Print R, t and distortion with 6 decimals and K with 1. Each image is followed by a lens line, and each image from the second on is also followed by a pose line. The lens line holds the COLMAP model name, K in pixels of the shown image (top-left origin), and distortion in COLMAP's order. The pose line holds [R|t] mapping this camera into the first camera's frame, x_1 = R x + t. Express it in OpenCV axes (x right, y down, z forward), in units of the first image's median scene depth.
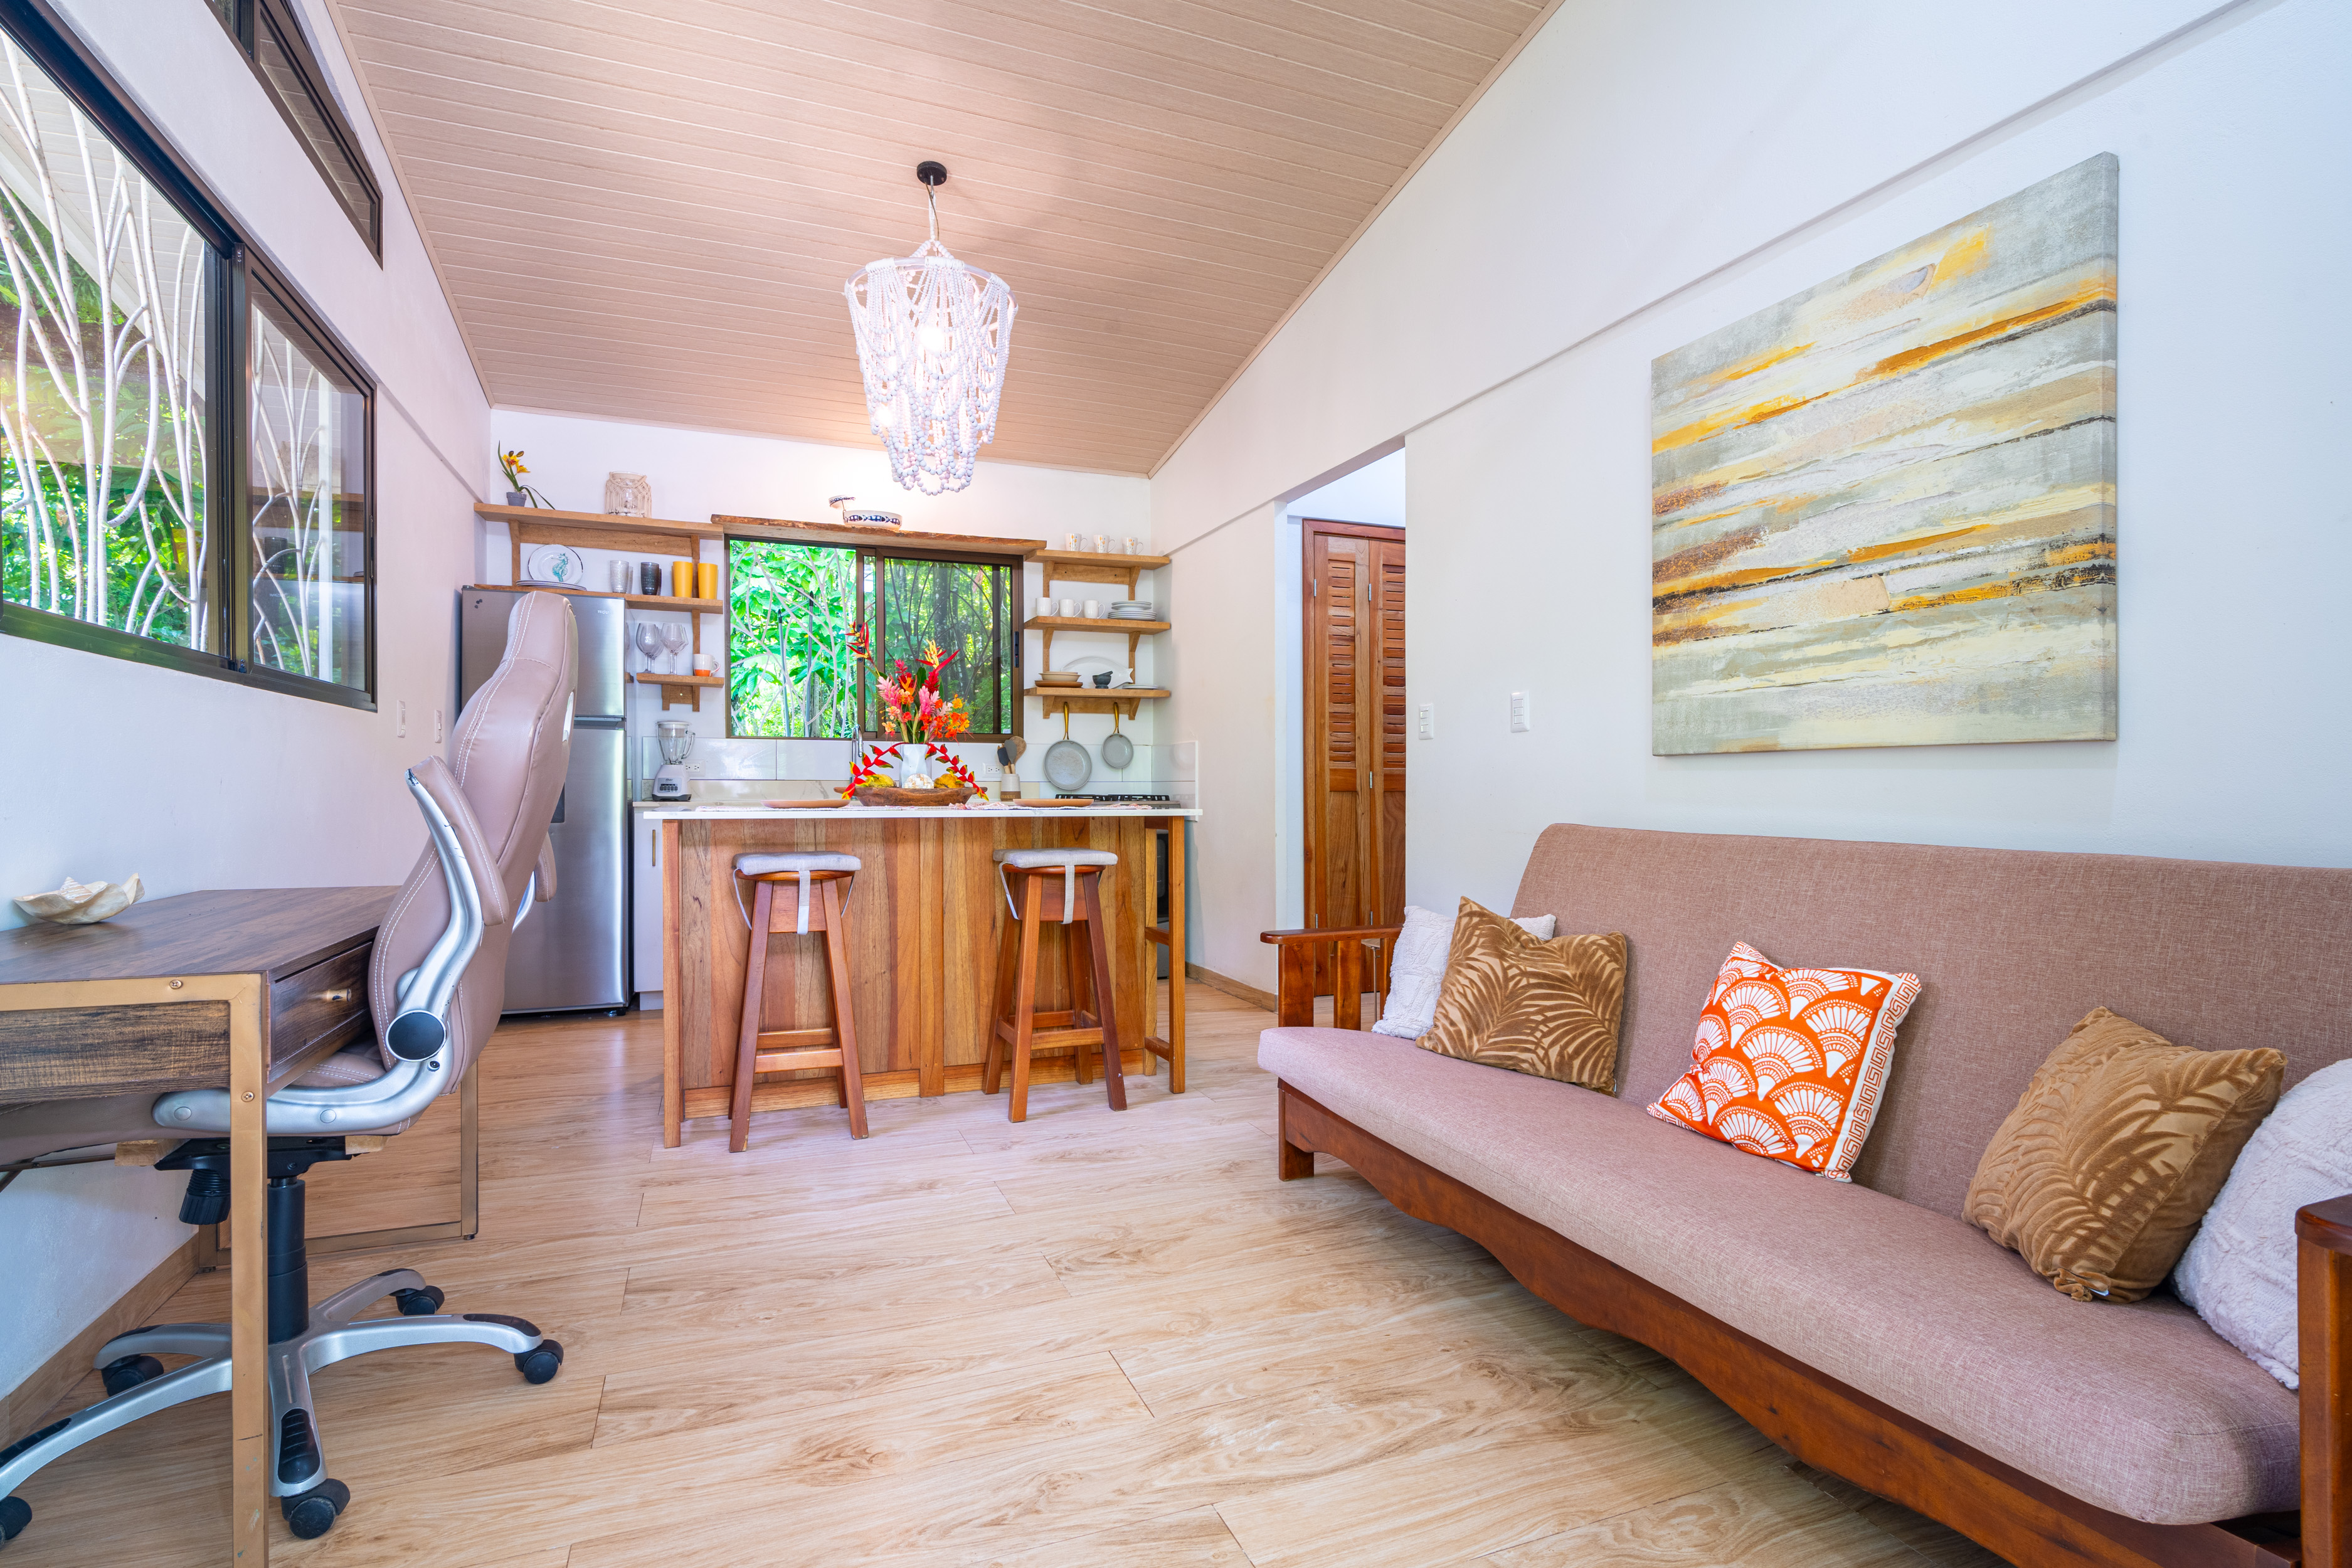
lens RADIAL K [[1122.2, 0, 1159.7], [0, 1122.2, 778.1], [0, 0, 1]] dist [-0.010337, 0.005949]
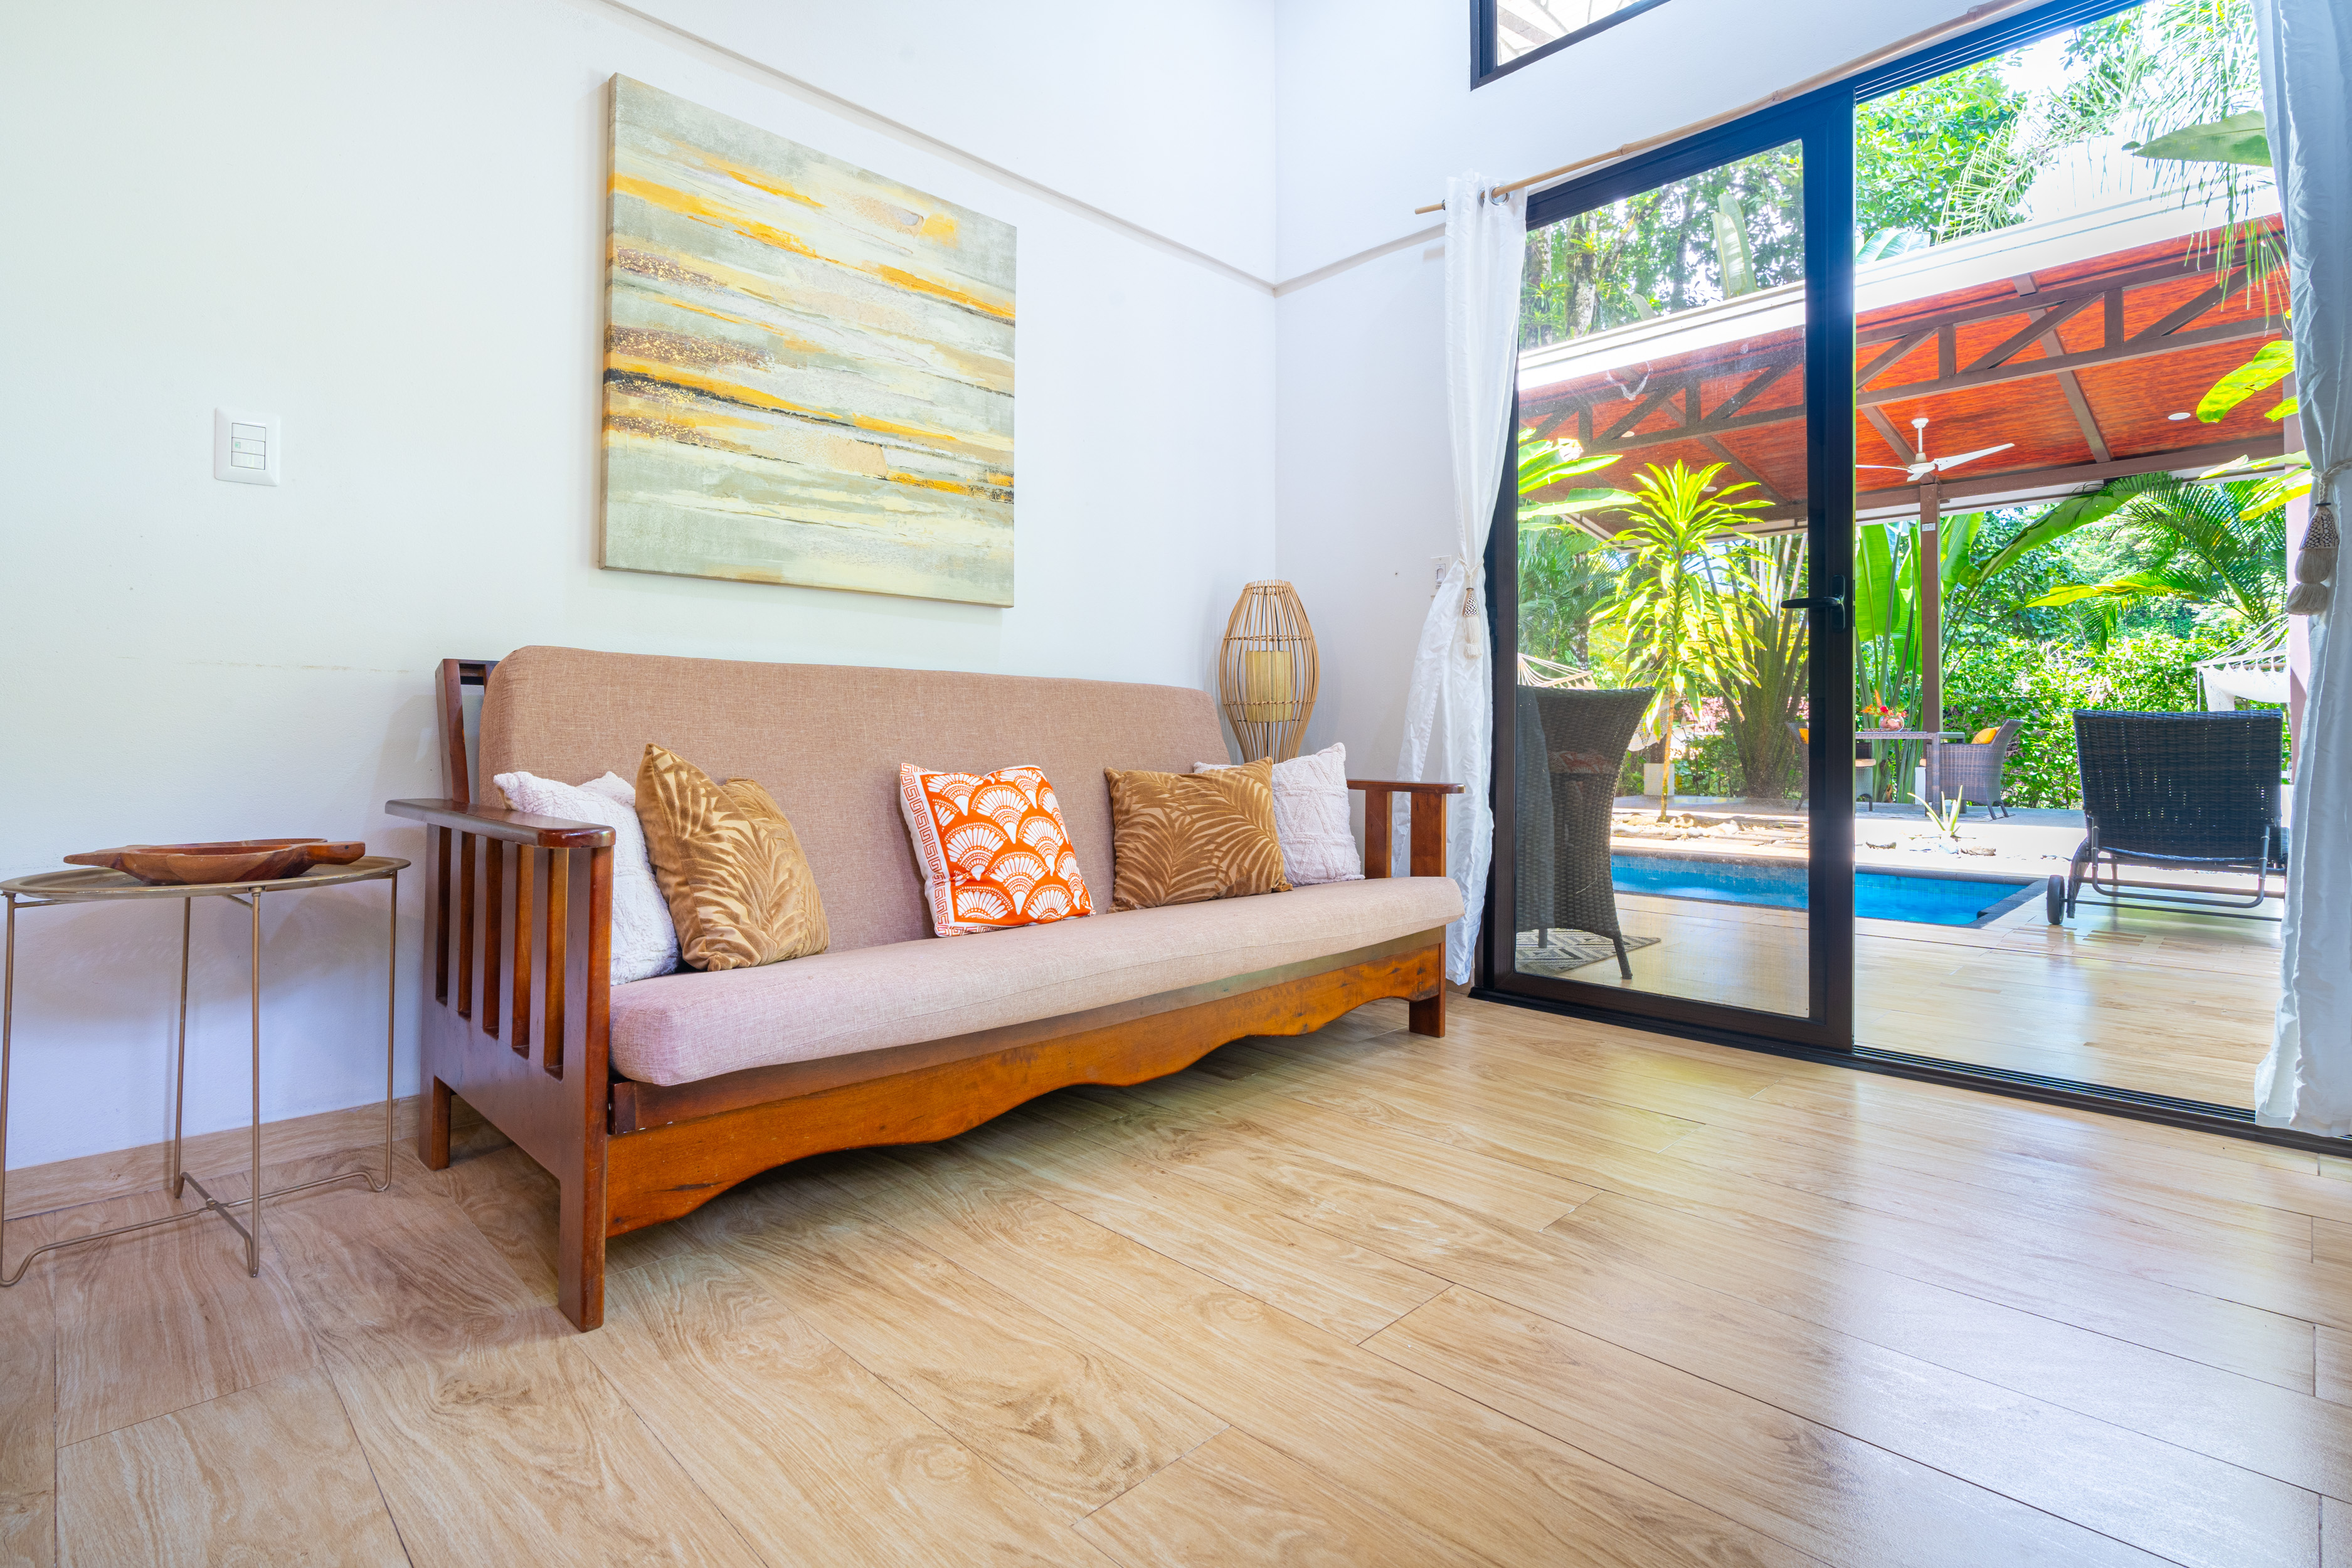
lens RADIAL K [[1144.7, 0, 1164.6], [0, 1144.7, 699.4], [0, 0, 1]] dist [-0.003830, 0.000229]
pose [[-0.399688, 0.029628, 0.916172, -0.421232], [-0.007122, 0.999347, -0.035425, 0.092334], [-0.916624, -0.020684, -0.399216, 0.903434]]
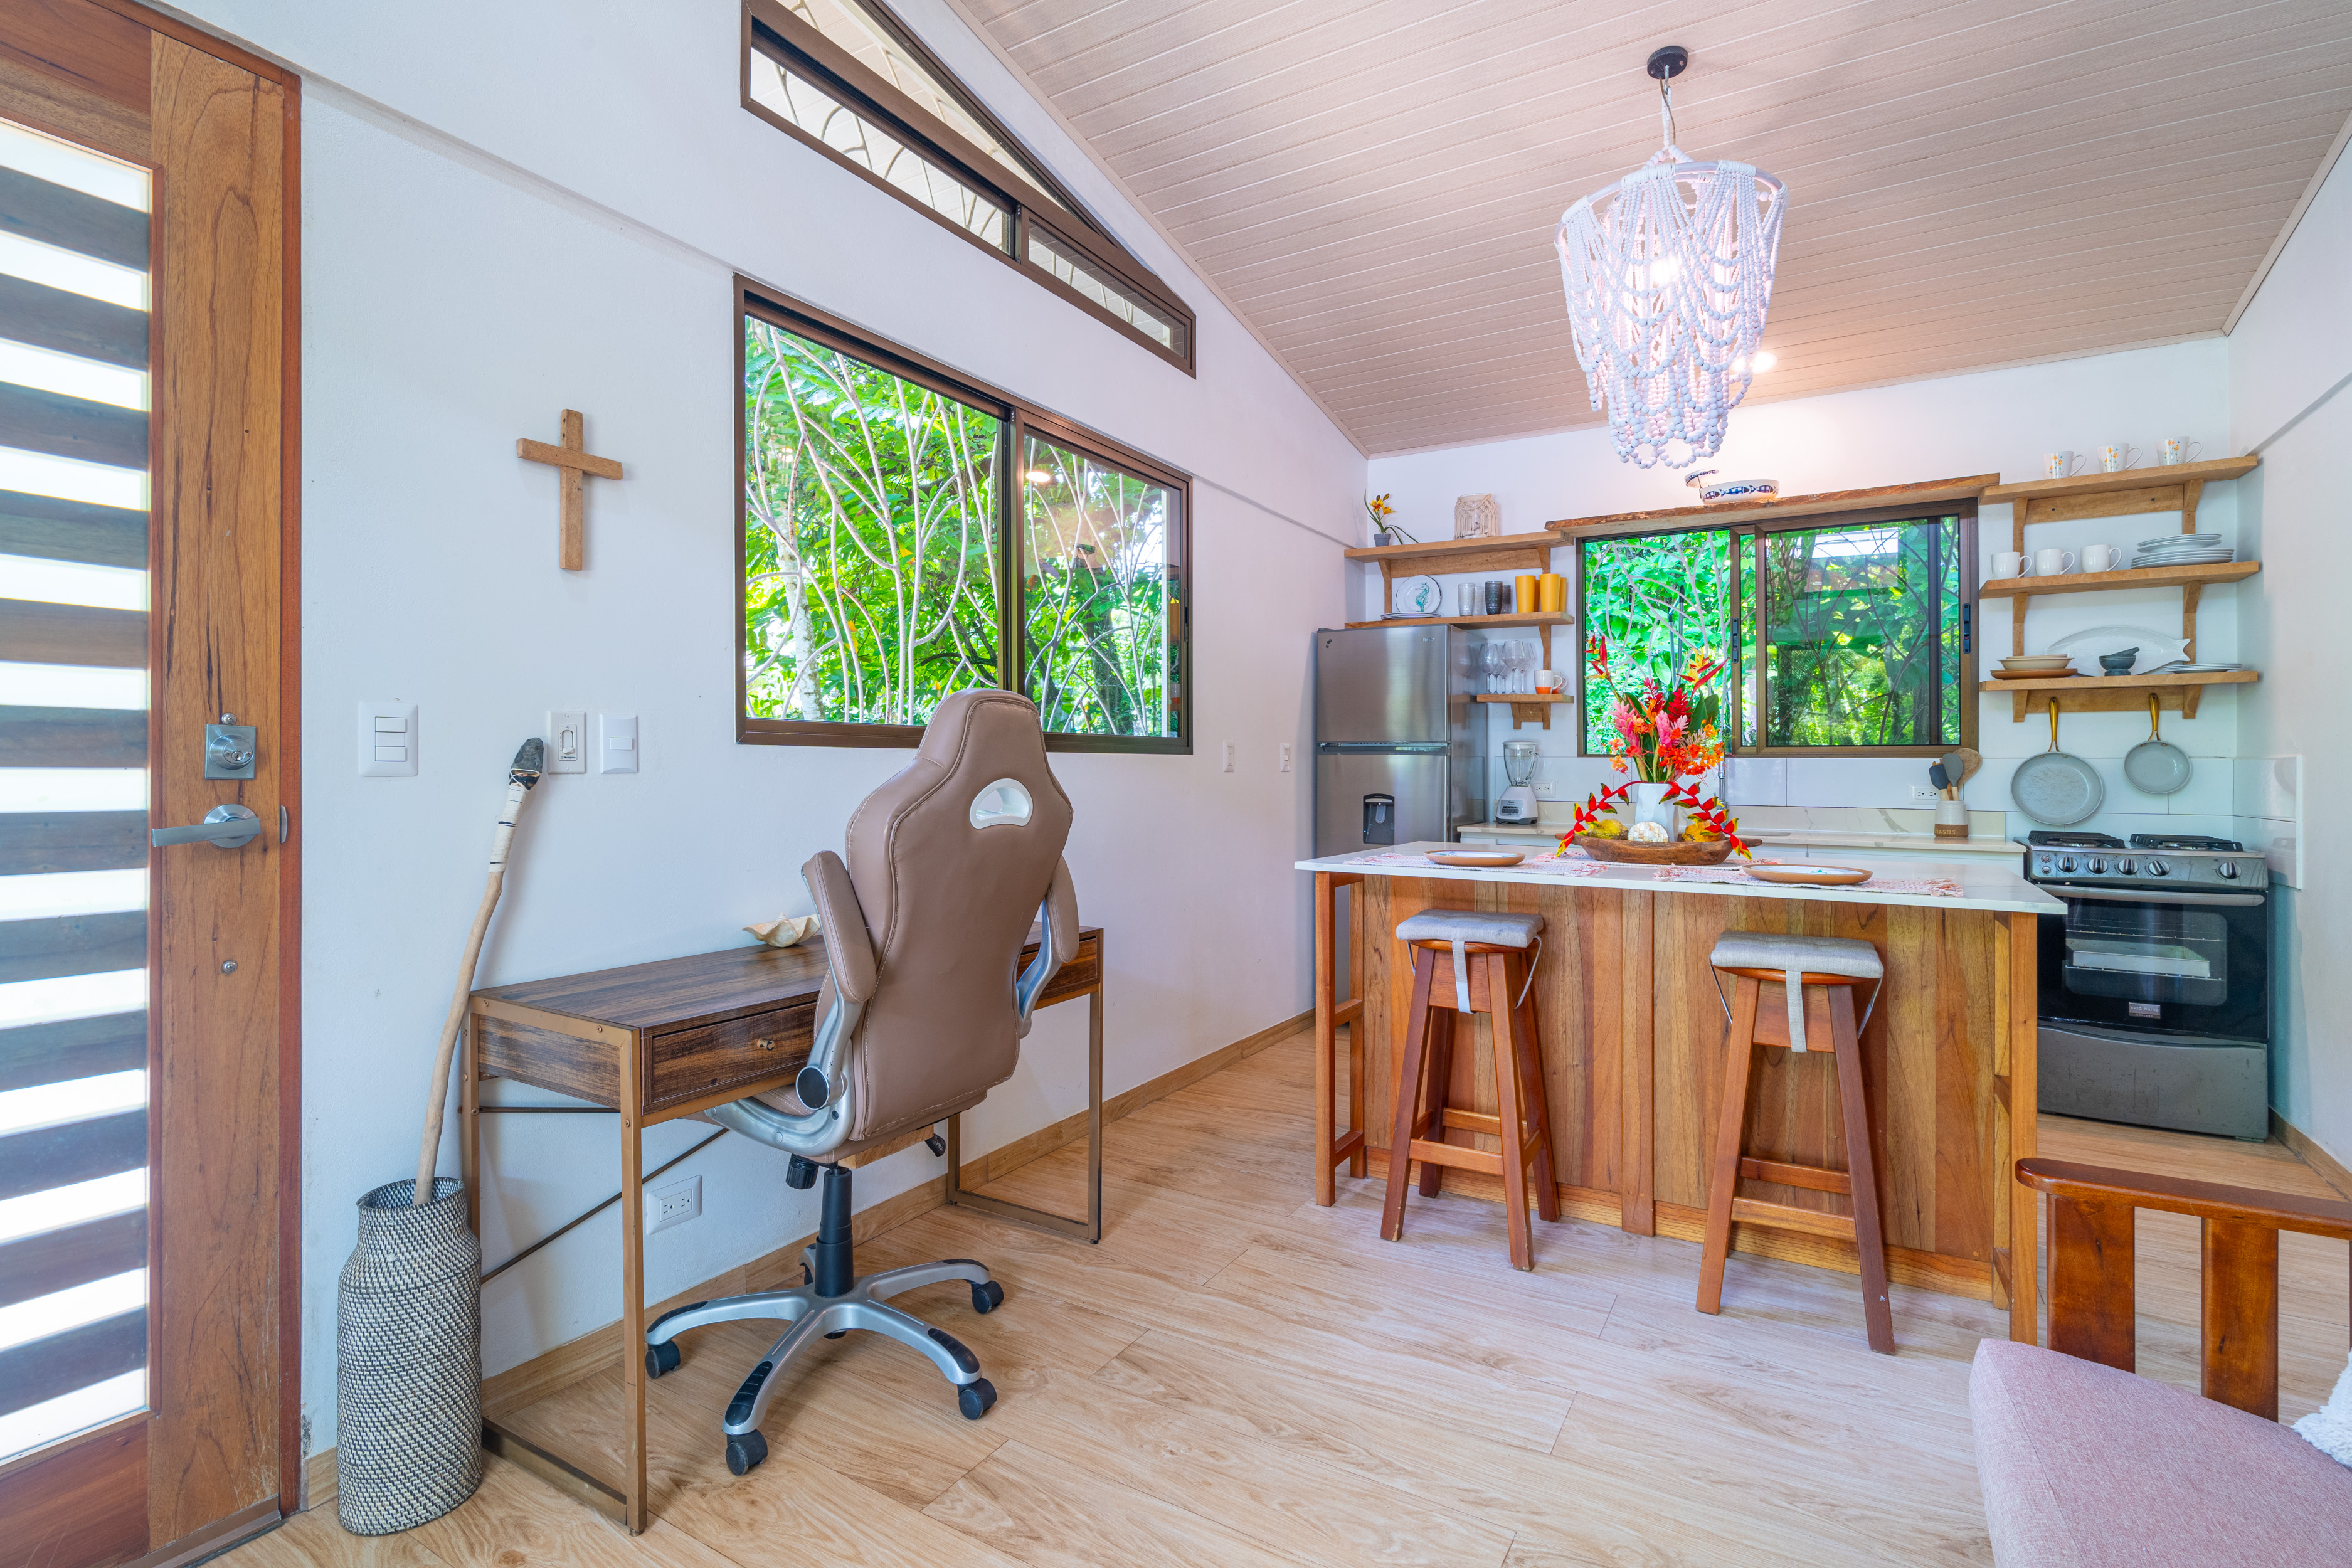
lens RADIAL K [[1117.9, 0, 1168.5], [0, 1117.9, 752.9], [0, 0, 1]] dist [-0.011683, 0.004866]
pose [[0.606310, -0.007304, -0.795195, 0.261092], [0.002260, 0.999970, -0.007462, -0.059206], [0.795225, 0.002727, 0.606308, 0.301301]]
